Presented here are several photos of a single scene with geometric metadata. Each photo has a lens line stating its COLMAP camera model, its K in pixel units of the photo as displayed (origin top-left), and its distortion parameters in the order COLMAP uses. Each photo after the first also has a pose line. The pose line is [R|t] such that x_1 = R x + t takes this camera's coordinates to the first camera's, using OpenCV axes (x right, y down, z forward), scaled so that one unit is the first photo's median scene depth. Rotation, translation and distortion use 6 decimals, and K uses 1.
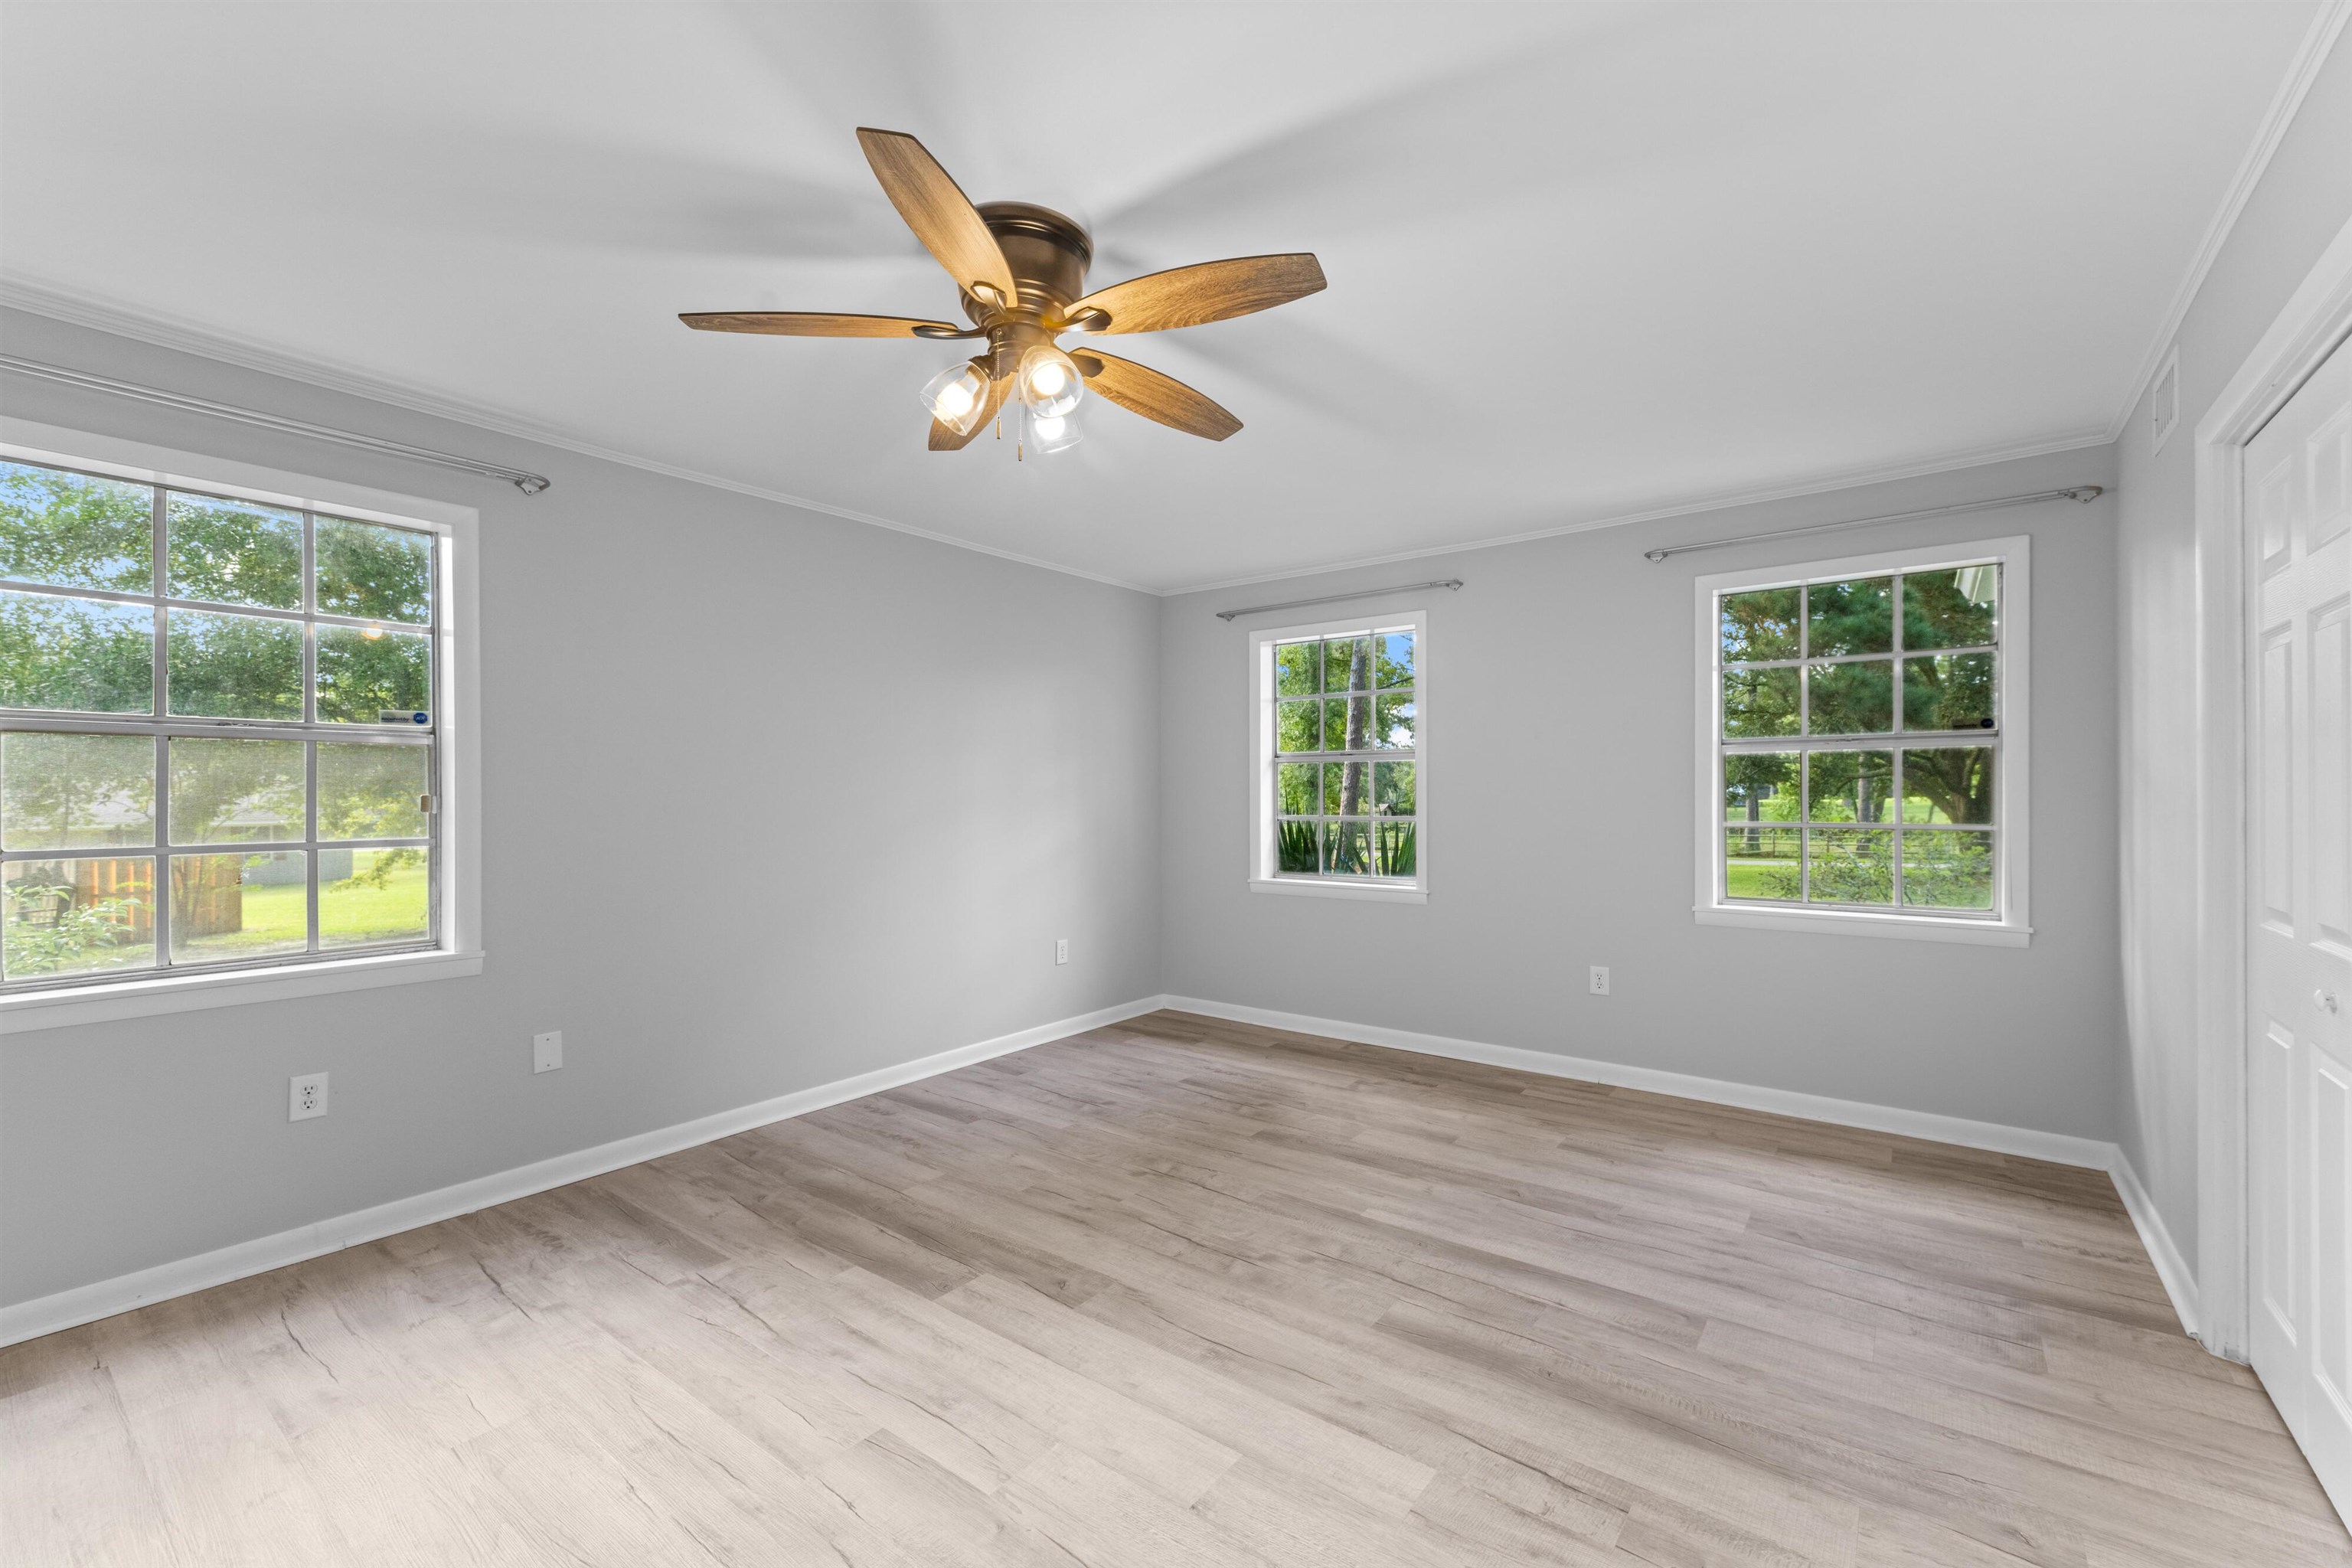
lens RADIAL K [[938.3, 0, 1260.6], [0, 938.3, 792.7], [0, 0, 1]] dist [0.004605, 0.000098]
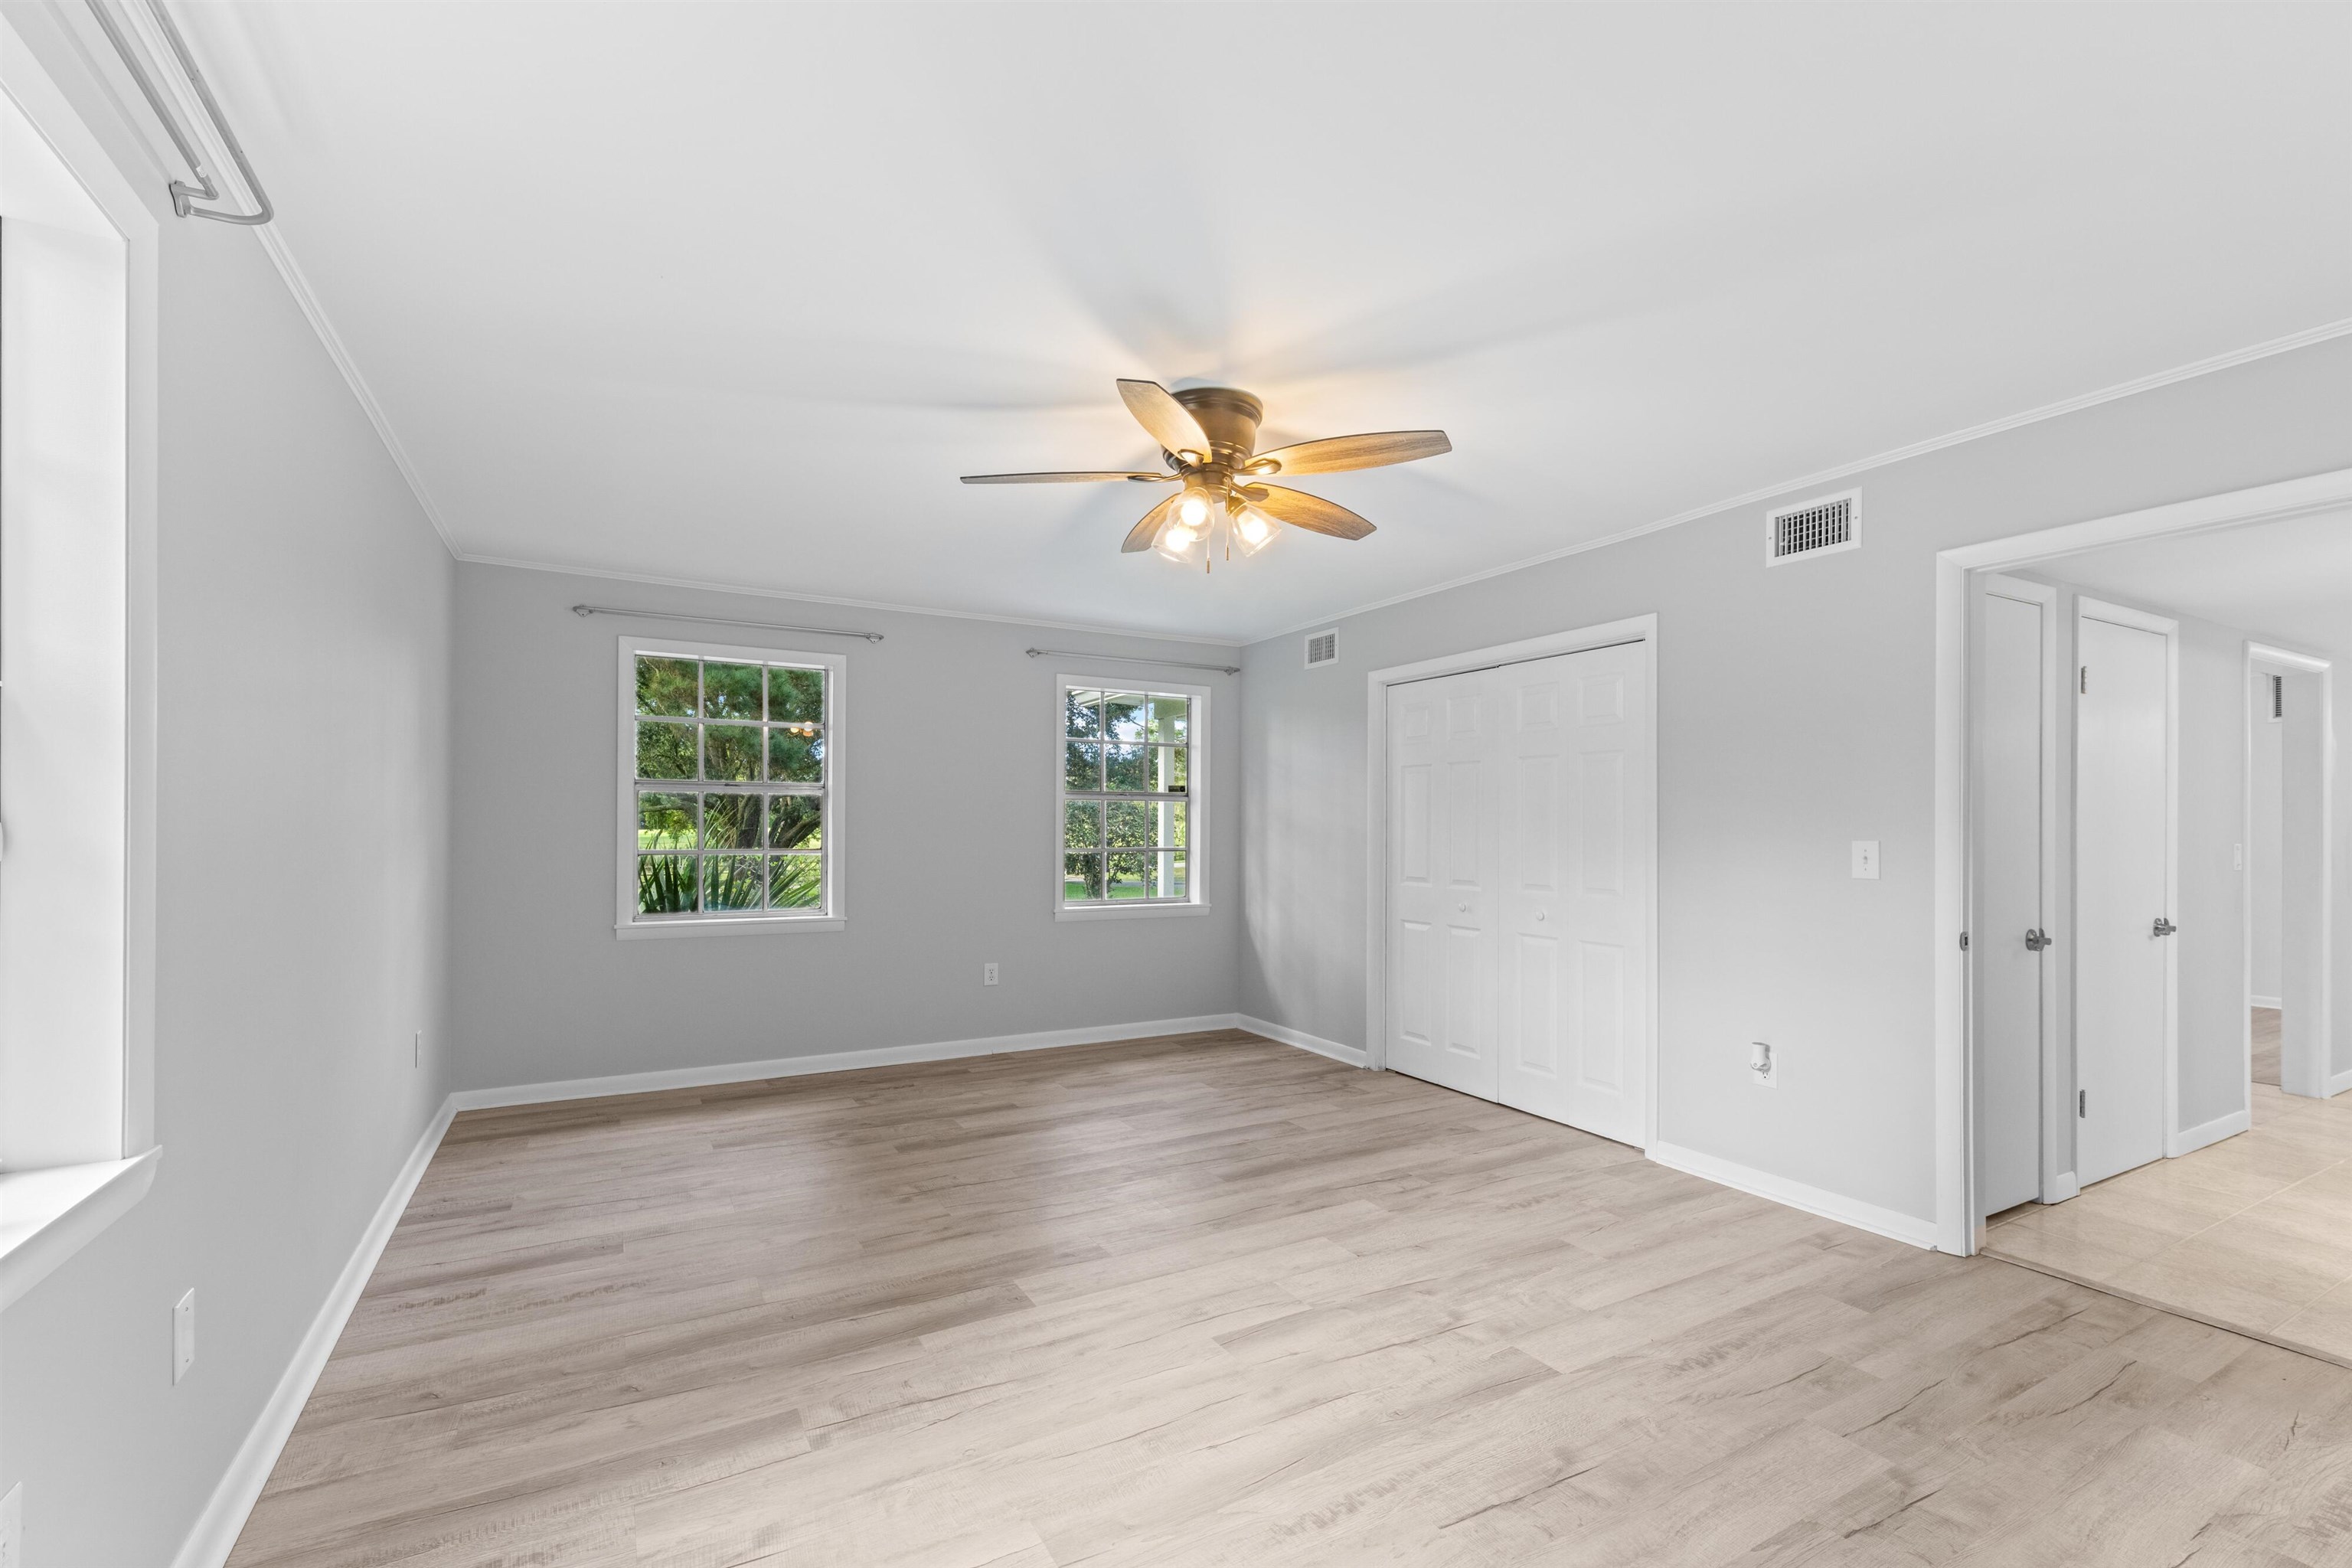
lens RADIAL K [[972.7, 0, 1116.0], [0, 972.7, 826.4], [0, 0, 1]] dist [0.001721, 0.000035]
pose [[0.458061, 0.006403, 0.888898, -1.126800], [-0.008269, 0.999961, -0.002942, 0.001736], [-0.888882, -0.006003, 0.458097, 0.368194]]
